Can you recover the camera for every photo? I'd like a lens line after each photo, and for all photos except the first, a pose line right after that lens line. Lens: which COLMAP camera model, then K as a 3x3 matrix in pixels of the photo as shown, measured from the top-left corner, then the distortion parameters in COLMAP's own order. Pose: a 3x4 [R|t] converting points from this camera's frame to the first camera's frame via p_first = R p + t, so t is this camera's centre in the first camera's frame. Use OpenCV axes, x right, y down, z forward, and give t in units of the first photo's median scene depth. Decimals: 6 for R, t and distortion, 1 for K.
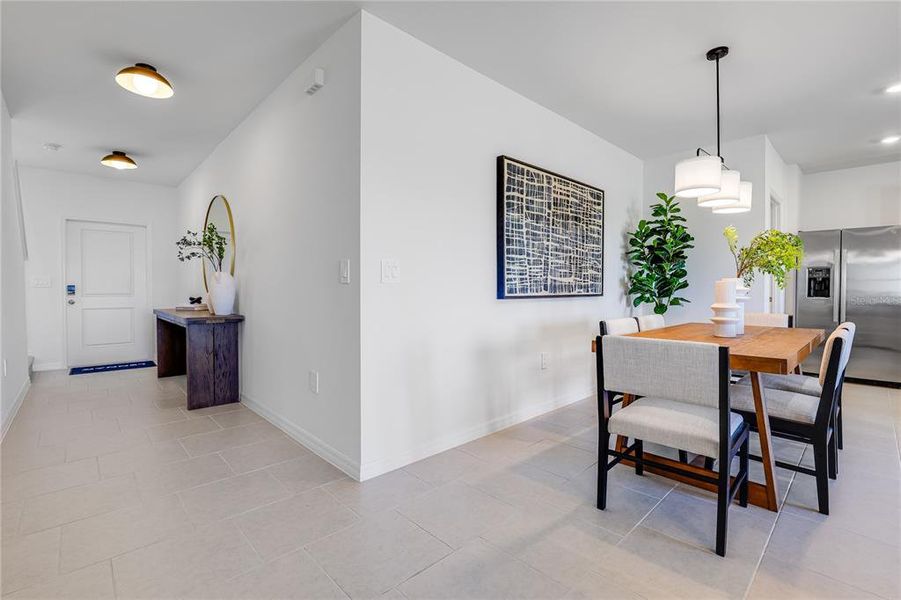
lens RADIAL K [[404.8, 0, 452.5], [0, 404.8, 286.0], [0, 0, 1]] dist [-0.002230, -0.000401]
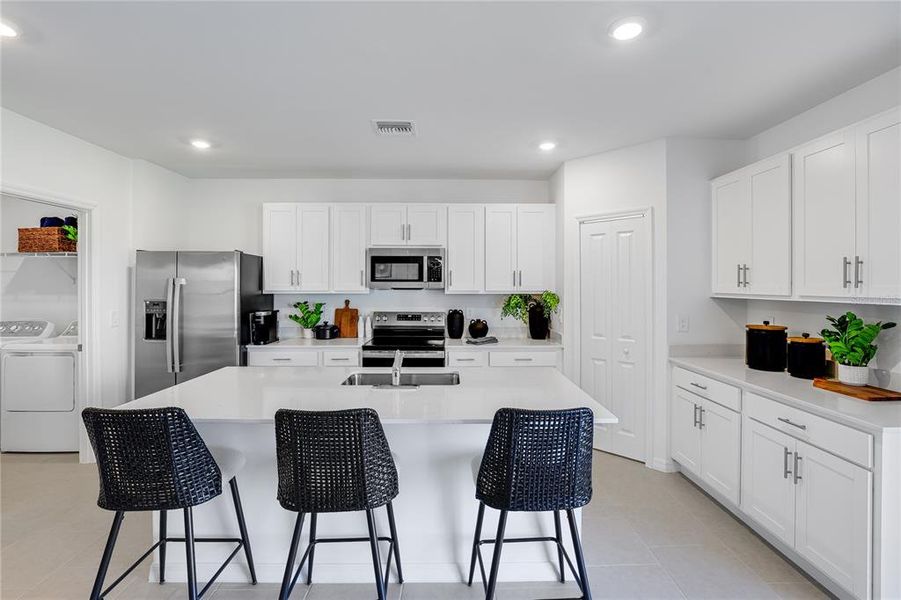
lens RADIAL K [[404.8, 0, 452.5], [0, 404.8, 286.0], [0, 0, 1]] dist [-0.002230, -0.000401]
pose [[0.681722, -0.007088, 0.731577, 0.965817], [-0.001428, 0.999938, 0.011020, -0.108345], [-0.731610, -0.008557, 0.681669, 0.093017]]
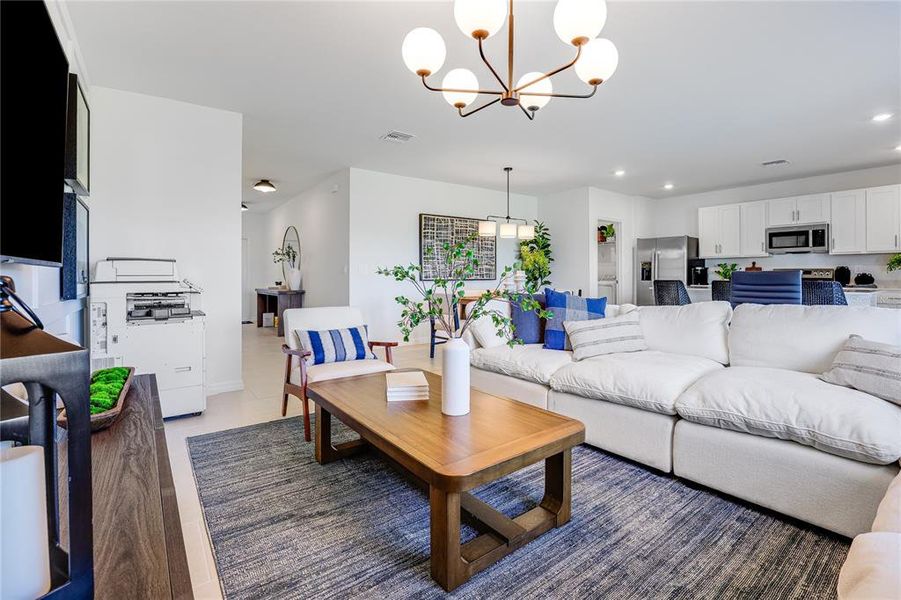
lens RADIAL K [[421.6, 0, 465.8], [0, 421.6, 274.8], [0, 0, 1]] dist [-0.002404, -0.000165]
pose [[0.994896, -0.004921, -0.100786, 0.477835], [0.005290, 0.999980, 0.003389, -0.004747], [0.100768, -0.003905, 0.994902, -0.977148]]
